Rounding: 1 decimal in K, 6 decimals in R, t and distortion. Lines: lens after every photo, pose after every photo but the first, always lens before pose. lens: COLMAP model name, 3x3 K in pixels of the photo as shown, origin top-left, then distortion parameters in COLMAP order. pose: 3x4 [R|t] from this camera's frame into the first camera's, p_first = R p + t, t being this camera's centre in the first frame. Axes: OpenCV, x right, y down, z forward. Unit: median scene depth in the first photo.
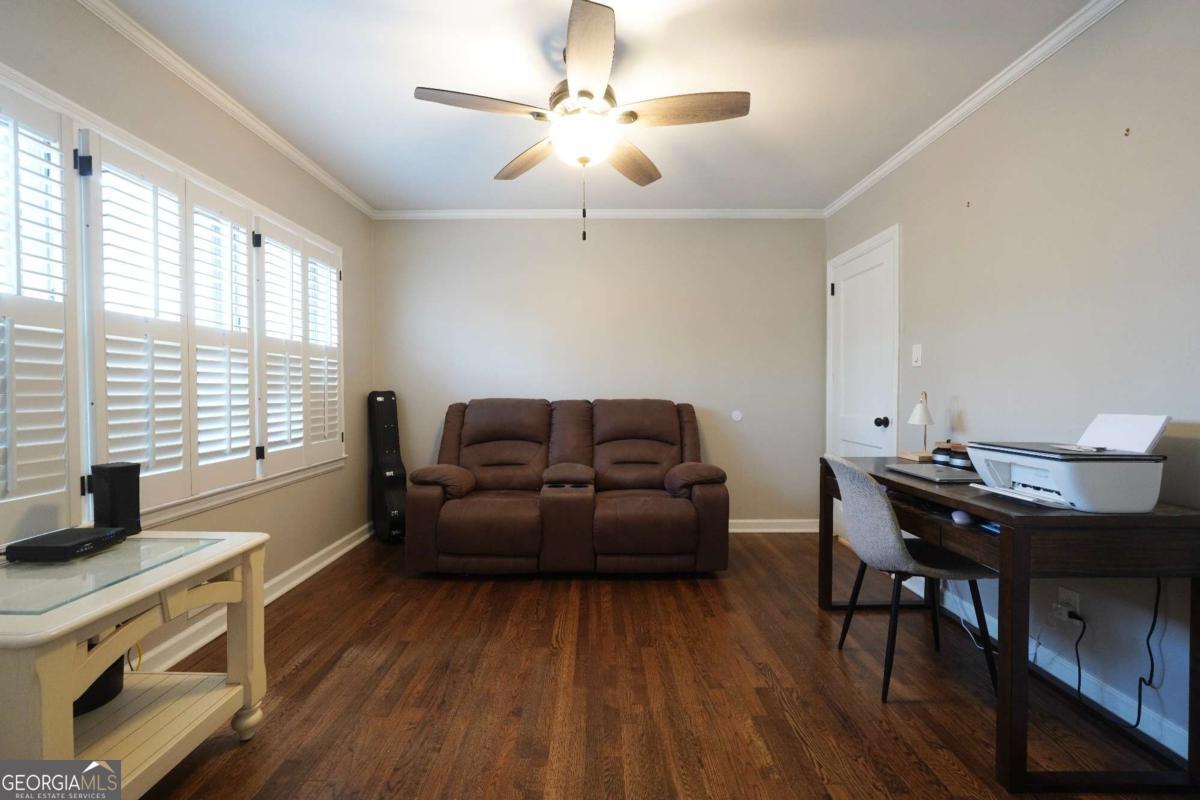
lens RADIAL K [[500.1, 0, 595.0], [0, 500.1, 400.4], [0, 0, 1]] dist [-0.019799, 0.006559]
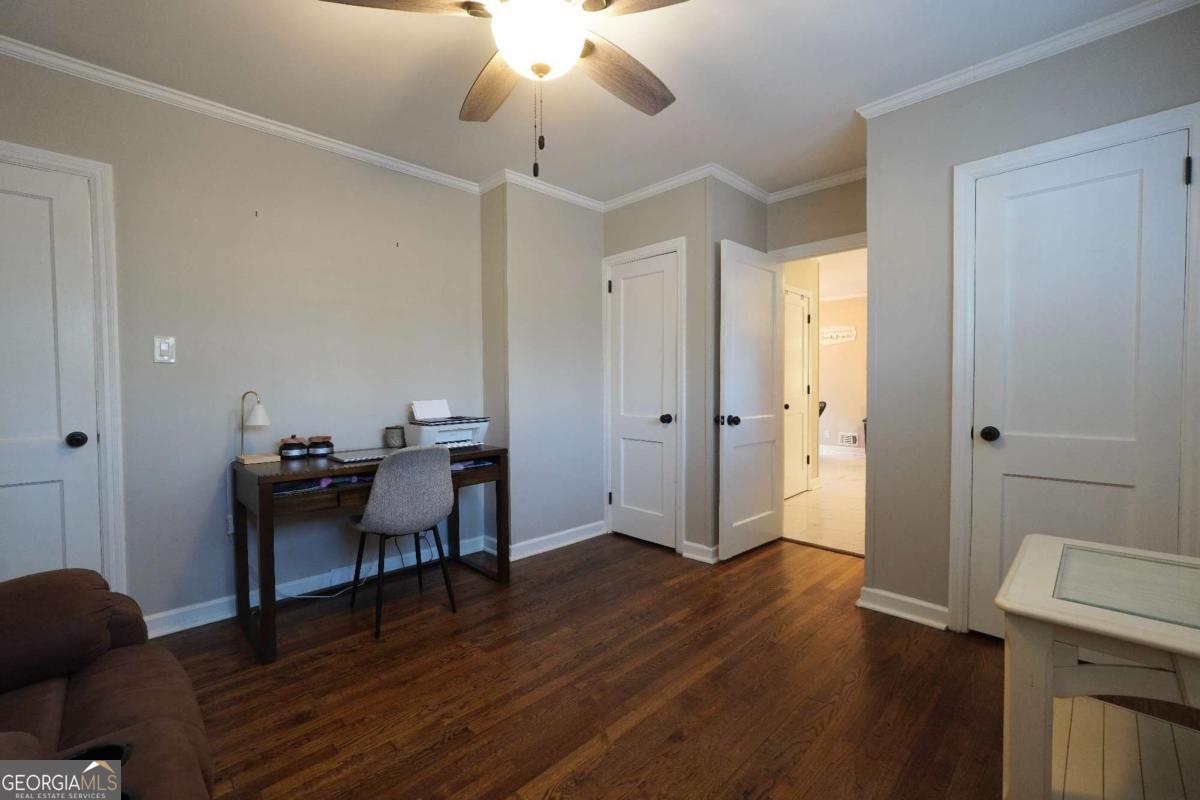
lens RADIAL K [[500.1, 0, 595.0], [0, 500.1, 400.4], [0, 0, 1]] dist [-0.019799, 0.006559]
pose [[-0.703482, -0.010906, 0.710630, -0.711044], [0.024771, 0.998899, 0.039852, -0.034902], [-0.710282, 0.045638, -0.702437, 1.759300]]
